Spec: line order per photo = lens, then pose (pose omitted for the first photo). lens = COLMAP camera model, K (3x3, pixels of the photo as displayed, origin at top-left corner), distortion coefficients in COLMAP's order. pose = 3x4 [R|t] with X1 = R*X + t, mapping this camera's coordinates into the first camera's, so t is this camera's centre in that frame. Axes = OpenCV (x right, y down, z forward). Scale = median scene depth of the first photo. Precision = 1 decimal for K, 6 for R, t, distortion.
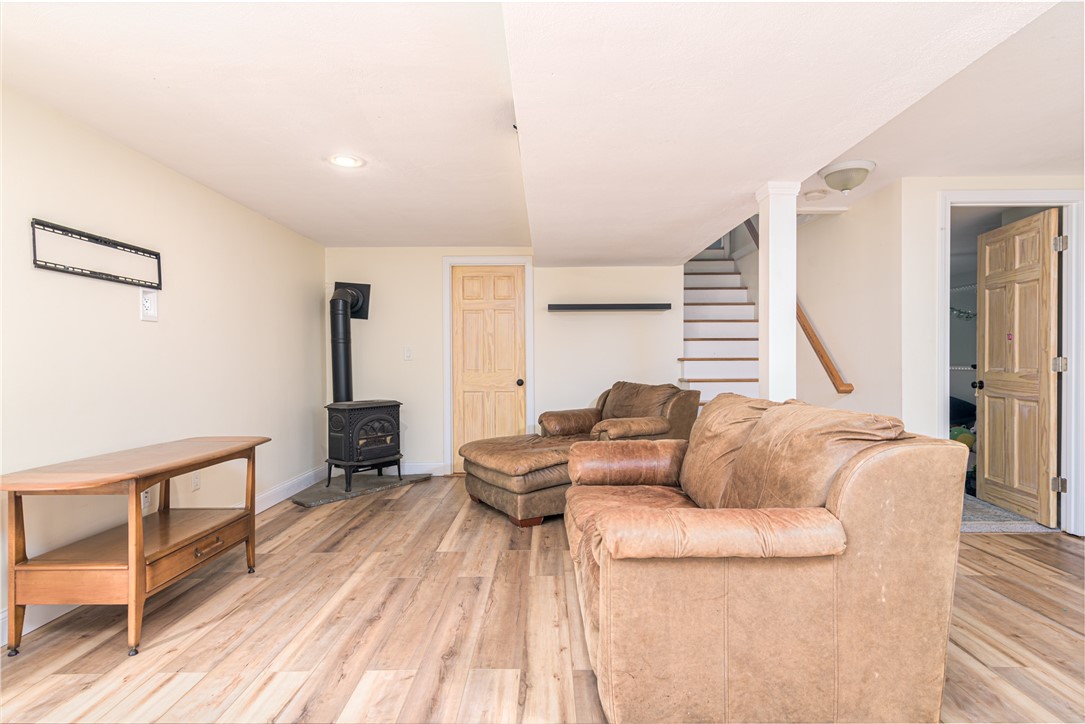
lens RADIAL K [[563.9, 0, 545.4], [0, 563.9, 362.2], [0, 0, 1]] dist [0.012505, -0.001047]
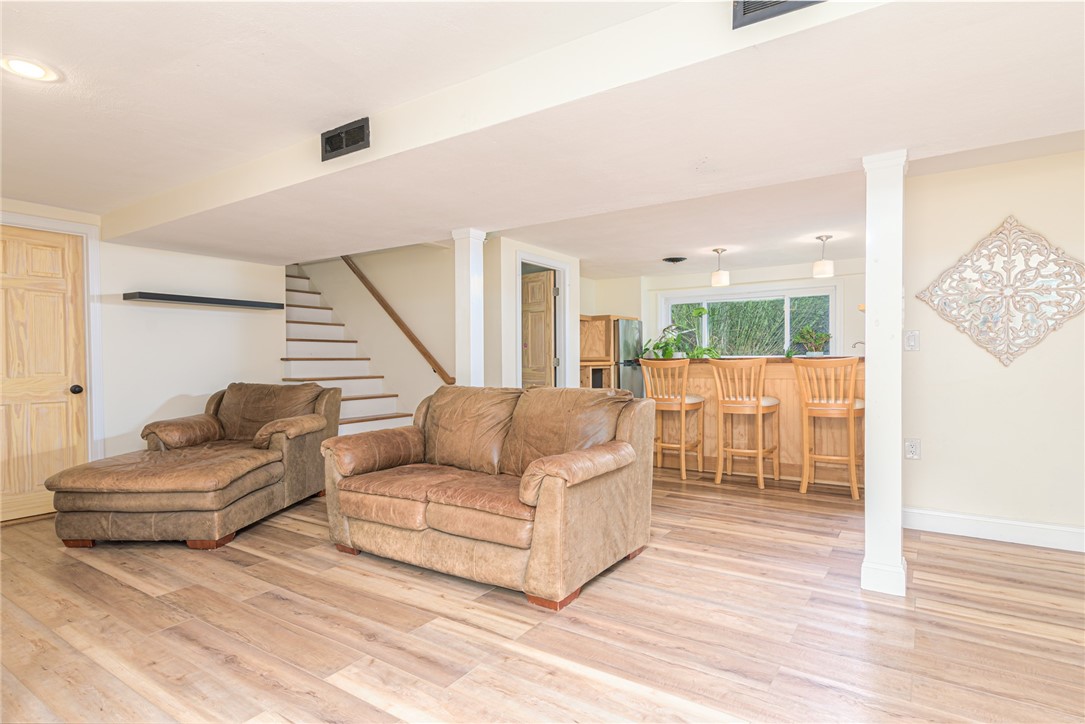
lens RADIAL K [[563.9, 0, 540.2], [0, 563.9, 361.6], [0, 0, 1]] dist [0.012505, -0.001047]
pose [[0.558449, 0.000938, 0.829539, -0.501961], [0.005950, 0.999969, -0.005136, 0.009698], [-0.829518, 0.007804, 0.558426, 0.090020]]
